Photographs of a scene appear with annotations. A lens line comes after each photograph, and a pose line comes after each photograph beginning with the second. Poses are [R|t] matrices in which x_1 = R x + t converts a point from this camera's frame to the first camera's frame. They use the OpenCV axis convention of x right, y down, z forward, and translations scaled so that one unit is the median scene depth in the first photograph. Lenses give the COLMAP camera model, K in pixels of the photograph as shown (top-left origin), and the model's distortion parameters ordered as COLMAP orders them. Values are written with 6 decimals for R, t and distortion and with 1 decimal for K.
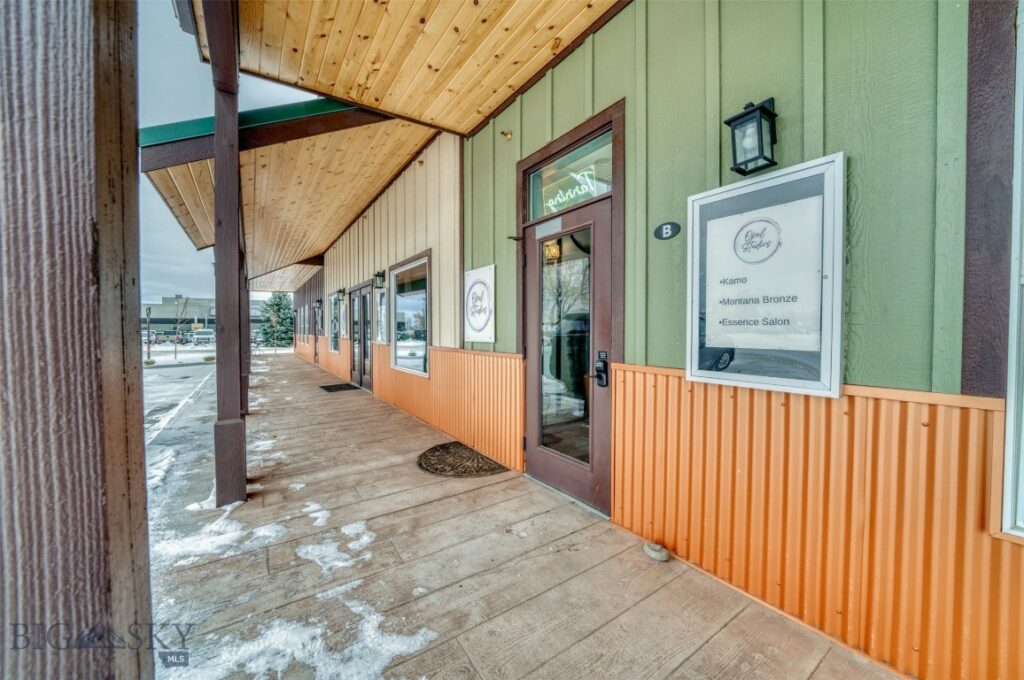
lens RADIAL K [[371.1, 0, 502.5], [0, 371.1, 338.3], [0, 0, 1]] dist [-0.017126, 0.000115]
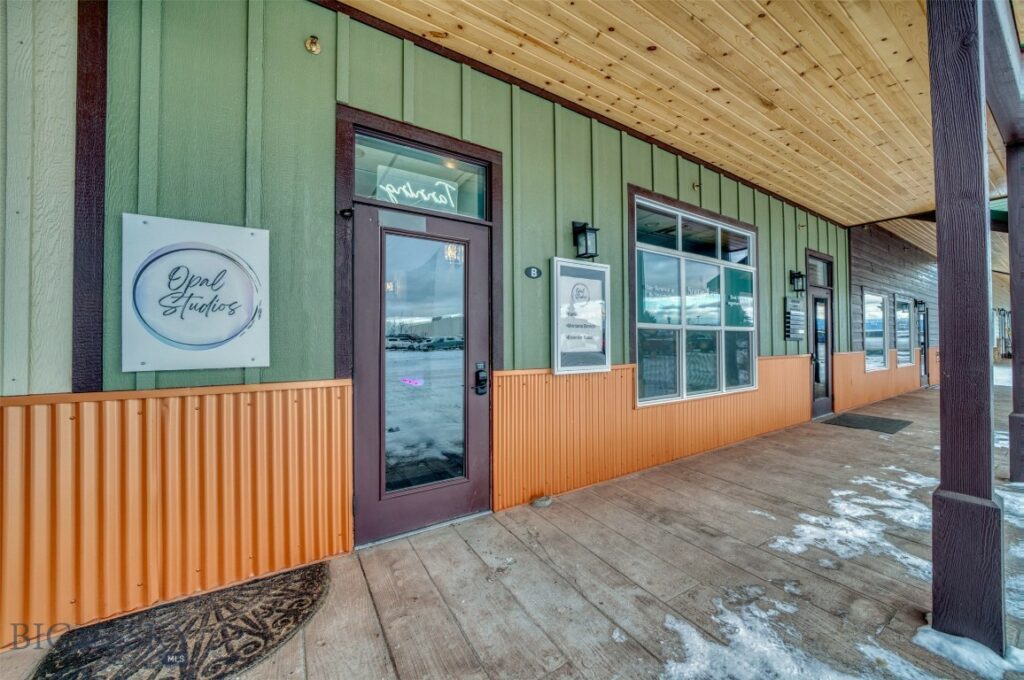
lens RADIAL K [[371.1, 0, 502.5], [0, 371.1, 338.3], [0, 0, 1]] dist [-0.017126, 0.000115]
pose [[0.052475, 0.010818, 0.998564, -0.853213], [0.030456, 0.999459, -0.012429, -0.020655], [-0.998158, 0.031064, 0.052117, 0.913827]]
